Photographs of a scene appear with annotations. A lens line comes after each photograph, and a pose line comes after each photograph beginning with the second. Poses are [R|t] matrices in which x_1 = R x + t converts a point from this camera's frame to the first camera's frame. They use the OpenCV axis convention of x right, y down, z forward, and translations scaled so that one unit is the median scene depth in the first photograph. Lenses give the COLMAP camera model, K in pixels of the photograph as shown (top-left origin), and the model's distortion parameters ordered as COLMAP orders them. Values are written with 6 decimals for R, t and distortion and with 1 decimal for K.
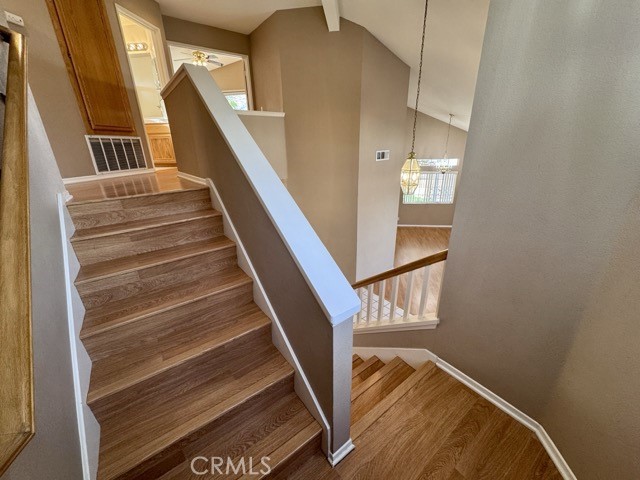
lens RADIAL K [[255.2, 0, 320.7], [0, 255.2, 240.5], [0, 0, 1]] dist [0.000582, -0.000246]
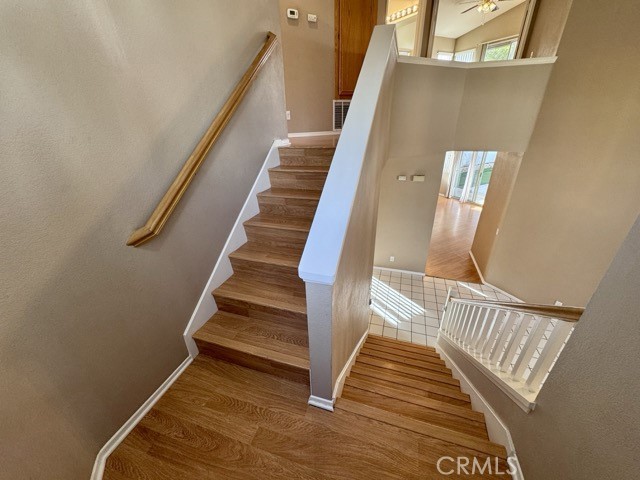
lens RADIAL K [[255.2, 0, 320.5], [0, 255.2, 240.6], [0, 0, 1]] dist [0.000582, -0.000246]
pose [[0.581240, 0.366331, -0.726610, 0.558104], [-0.273346, 0.928946, 0.249683, -0.077033], [0.766448, 0.053491, 0.640075, 0.236994]]
